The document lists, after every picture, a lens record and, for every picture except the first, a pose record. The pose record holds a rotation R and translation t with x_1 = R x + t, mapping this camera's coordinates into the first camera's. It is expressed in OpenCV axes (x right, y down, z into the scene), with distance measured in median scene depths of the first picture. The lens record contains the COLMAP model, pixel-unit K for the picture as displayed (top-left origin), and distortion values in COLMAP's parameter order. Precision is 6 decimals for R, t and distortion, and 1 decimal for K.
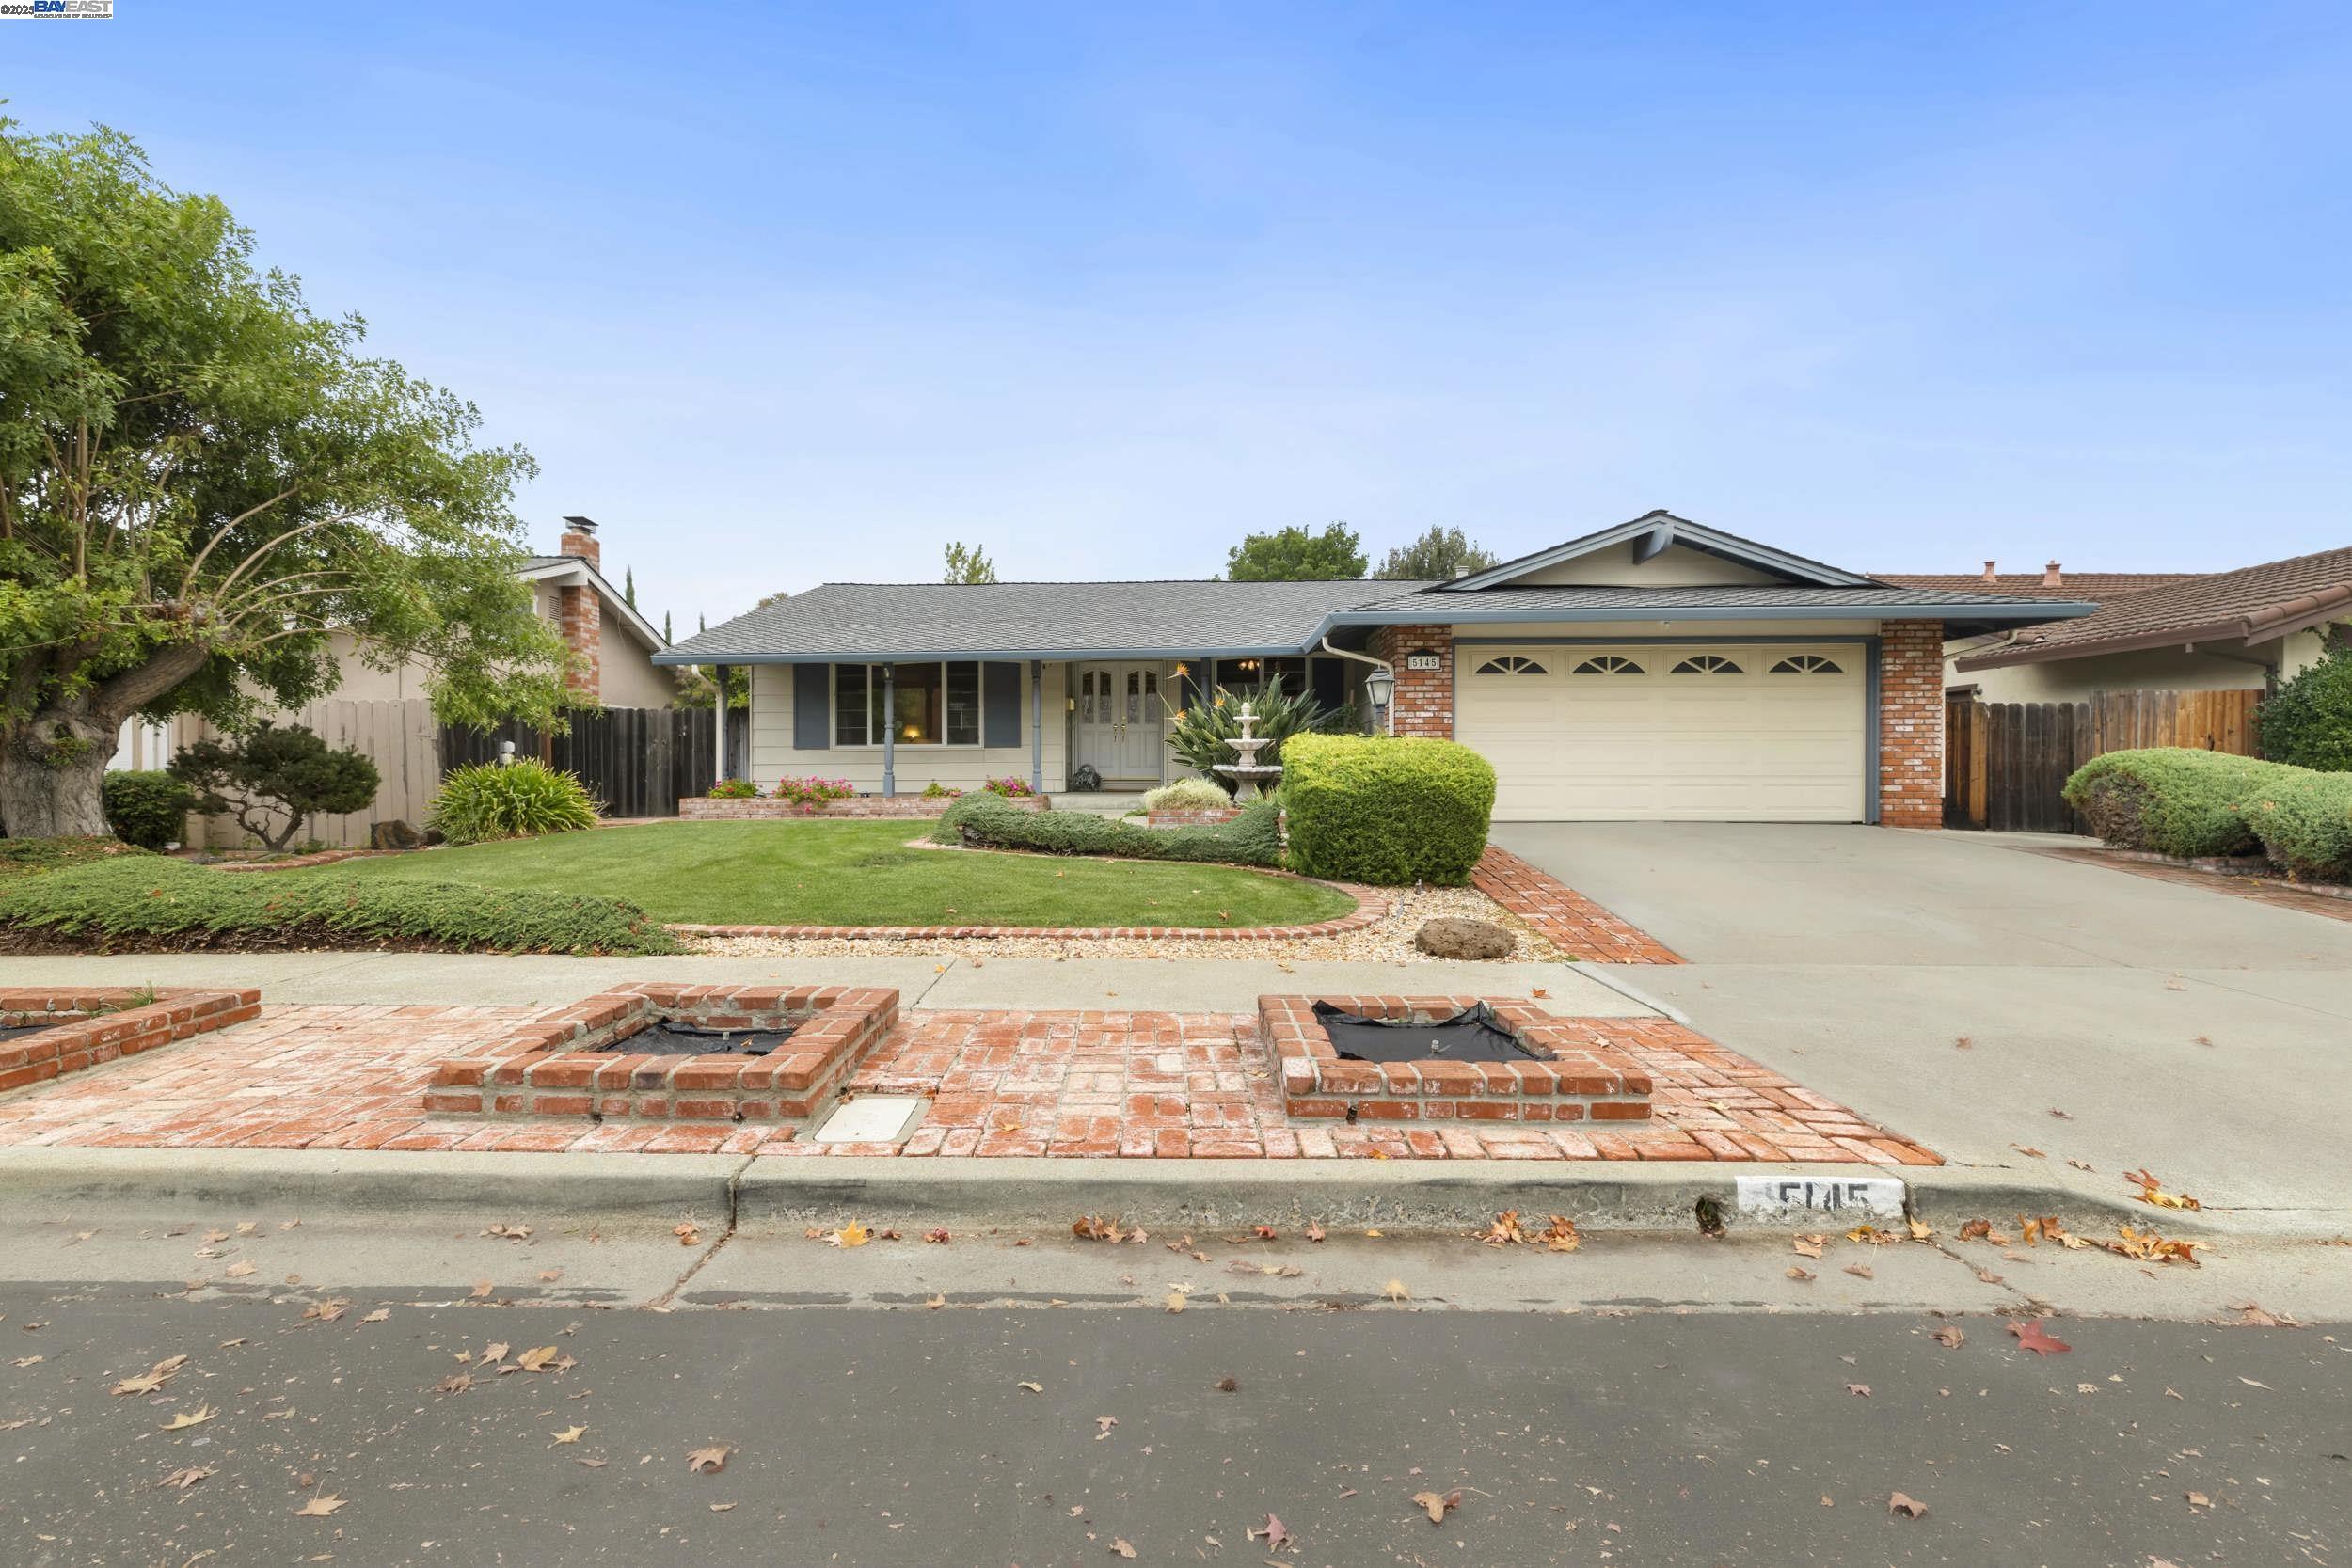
lens RADIAL K [[1001.6, 0, 1174.4], [0, 1001.6, 770.5], [0, 0, 1]] dist [-0.003797, 0.000938]
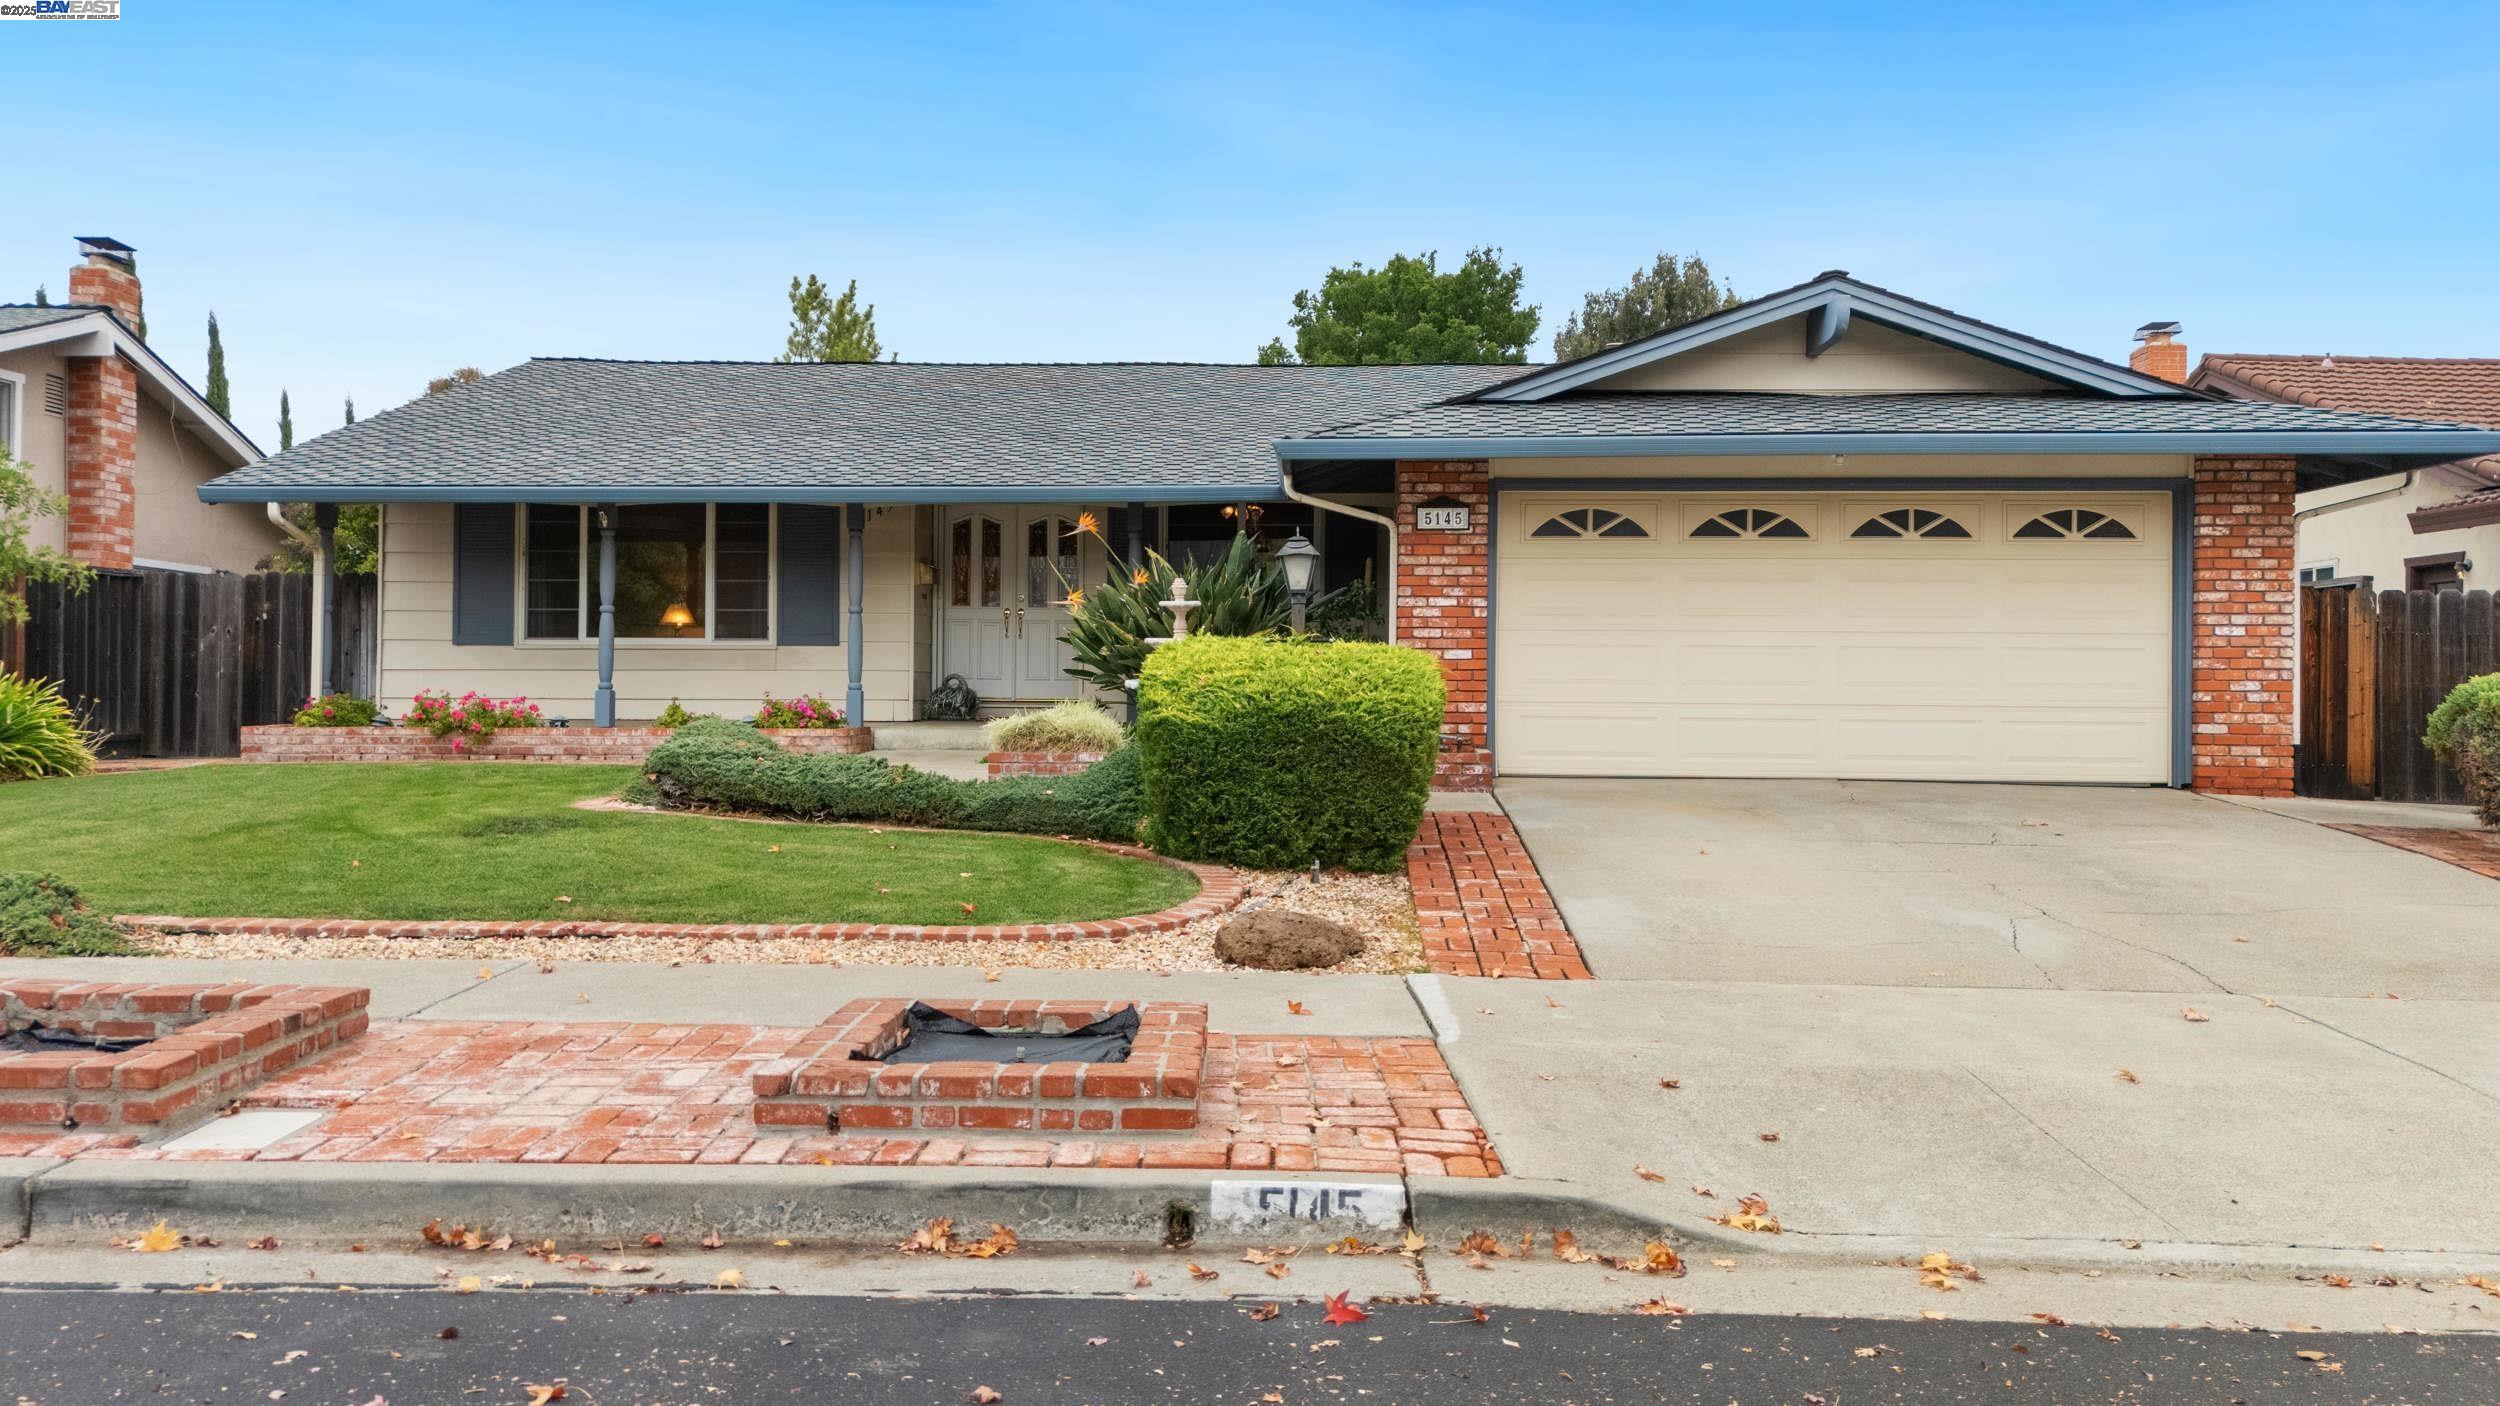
lens RADIAL K [[1847.5, 0, 1265.5], [0, 1847.5, 654.3], [0, 0, 1]] dist [0.066641, -0.053878]
pose [[0.999950, 0.009518, -0.003095, 0.145454], [-0.009563, 0.999844, -0.014820, -0.005312], [0.002954, 0.014849, 0.999885, -0.143791]]
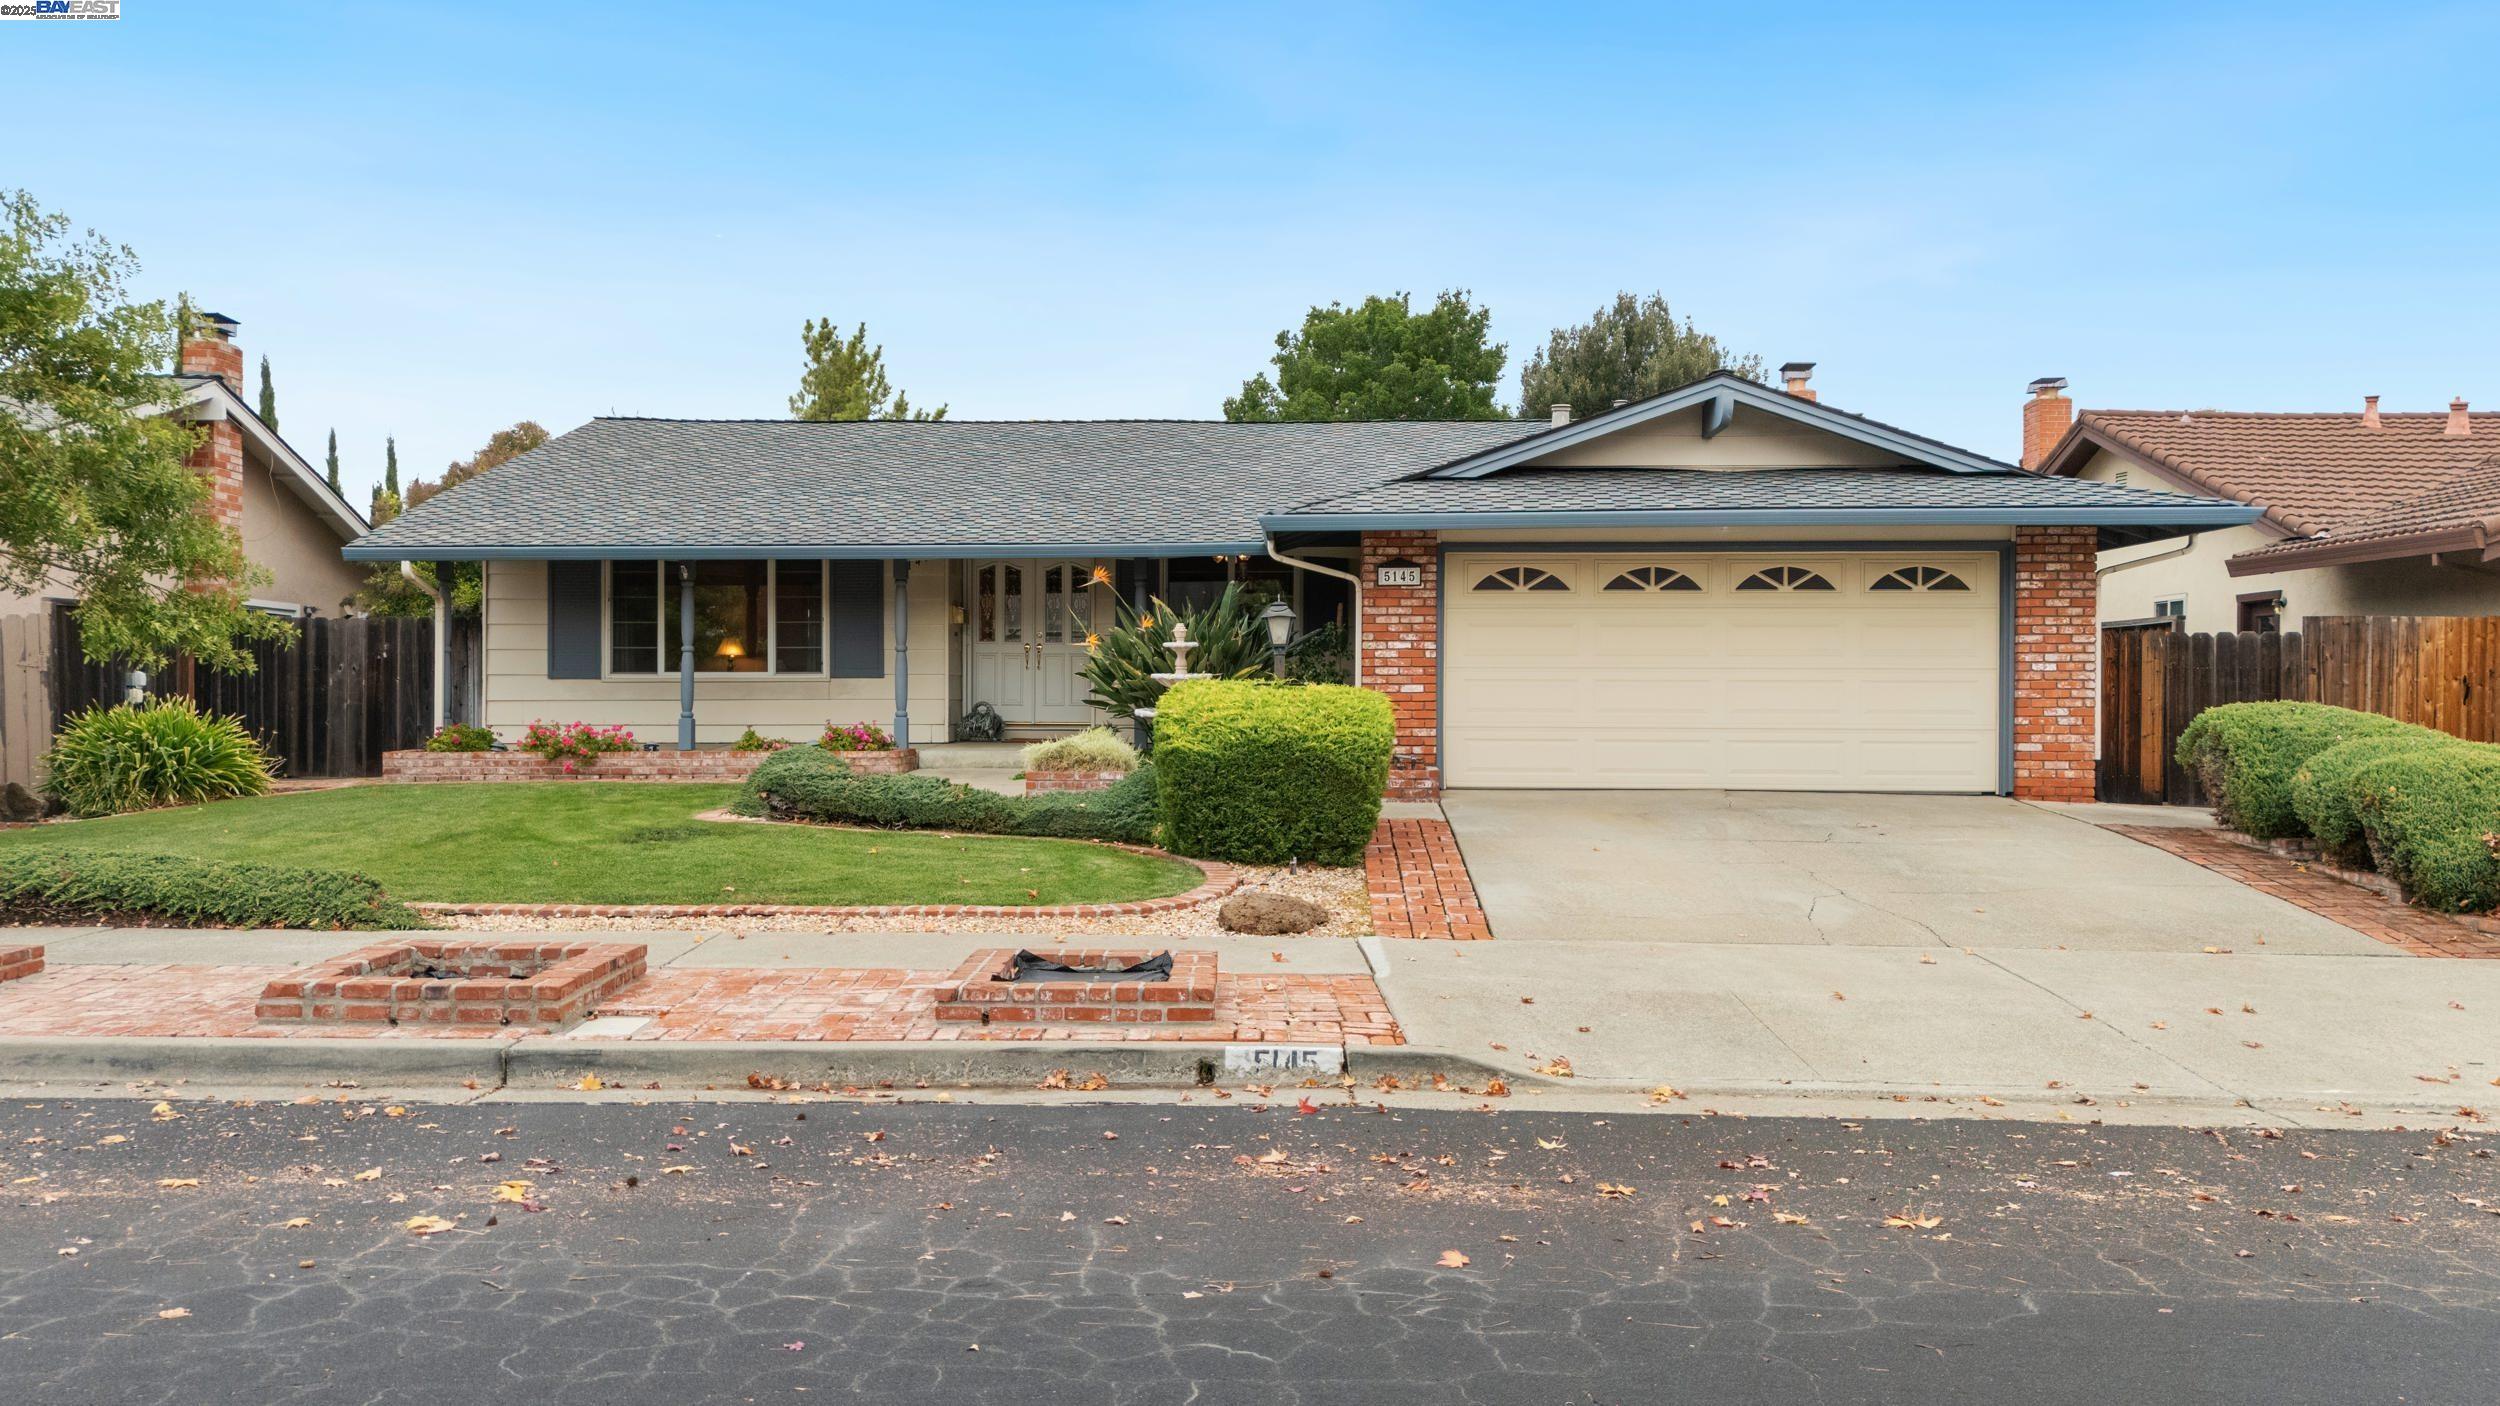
lens RADIAL K [[1847.5, 0, 1266.7], [0, 1847.5, 679.6], [0, 0, 1]] dist [0.066641, -0.053878]
pose [[0.999974, 0.004363, 0.005725, 0.144029], [-0.004336, 0.999979, -0.004762, -0.023359], [-0.005746, 0.004737, 0.999972, -0.385128]]
